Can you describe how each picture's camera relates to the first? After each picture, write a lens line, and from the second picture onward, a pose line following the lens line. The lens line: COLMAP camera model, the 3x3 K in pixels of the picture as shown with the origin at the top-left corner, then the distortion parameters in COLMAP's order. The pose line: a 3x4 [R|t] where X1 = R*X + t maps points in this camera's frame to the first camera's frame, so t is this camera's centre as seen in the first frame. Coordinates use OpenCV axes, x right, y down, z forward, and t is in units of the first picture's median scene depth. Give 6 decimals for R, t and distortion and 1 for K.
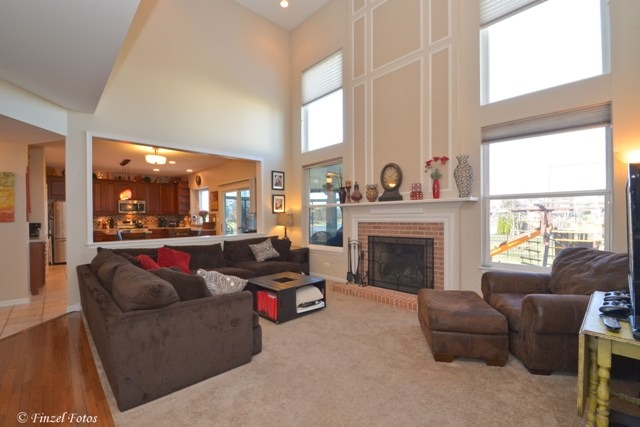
lens RADIAL K [[284.6, 0, 318.8], [0, 284.6, 218.4], [0, 0, 1]] dist [-0.000967, -0.005516]
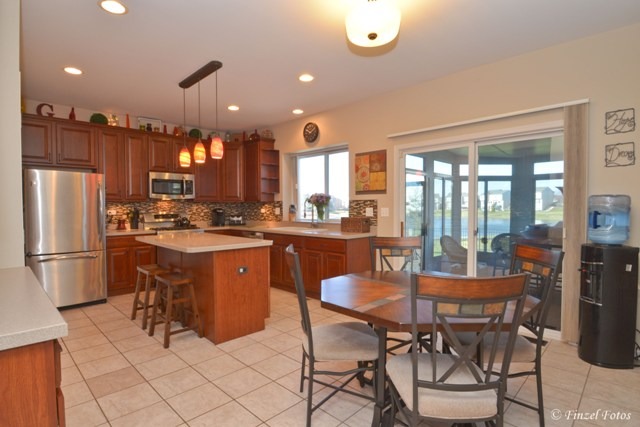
lens RADIAL K [[331.6, 0, 311.1], [0, 331.6, 218.7], [0, 0, 1]] dist [-0.004009, -0.002528]
pose [[0.999739, 0.004118, 0.022462, -0.420807], [-0.004656, 0.999702, 0.023971, 0.001795], [-0.022356, -0.024069, 0.999460, 0.402044]]
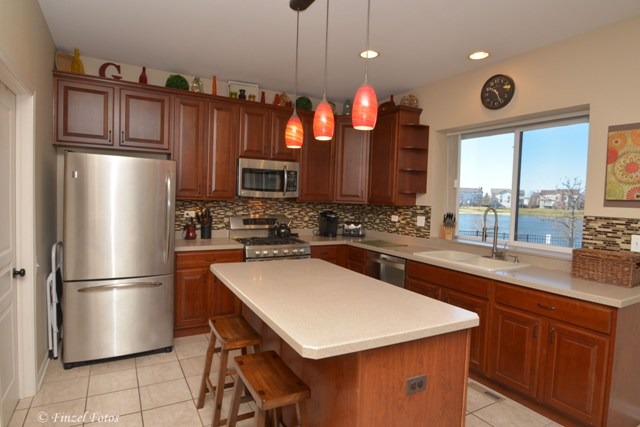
lens RADIAL K [[356.7, 0, 310.9], [0, 356.7, 212.6], [0, 0, 1]] dist [-0.019415, -0.002059]
pose [[0.968809, 0.051782, -0.242338, -0.495749], [-0.044072, 0.998338, 0.037131, -0.017911], [0.243858, -0.025292, 0.969481, 0.582434]]
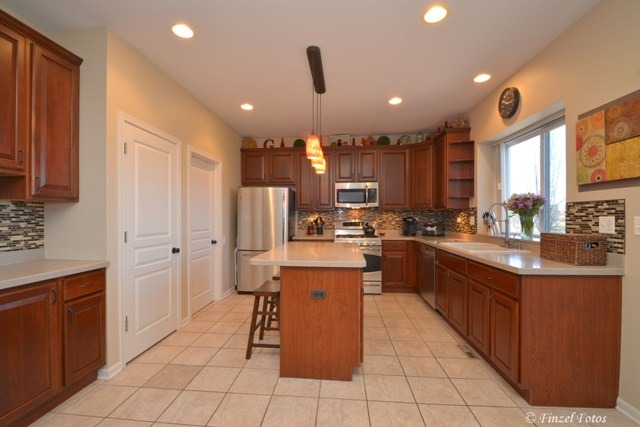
lens RADIAL K [[284.6, 0, 314.7], [0, 284.6, 219.1], [0, 0, 1]] dist [-0.000967, -0.005516]
pose [[0.661126, 0.014664, -0.750132, -0.311983], [-0.012848, 0.999884, 0.008223, 0.000243], [0.750165, 0.004201, 0.661238, 0.591309]]
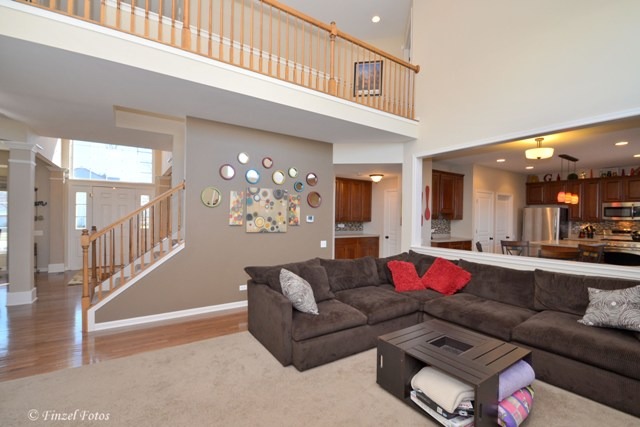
lens RADIAL K [[284.6, 0, 314.1], [0, 284.6, 219.8], [0, 0, 1]] dist [-0.000967, -0.005516]
pose [[-0.184136, 0.013910, -0.982802, 0.201881], [-0.021811, 0.999596, 0.018234, -0.014129], [0.982659, 0.024794, -0.183758, 0.348235]]
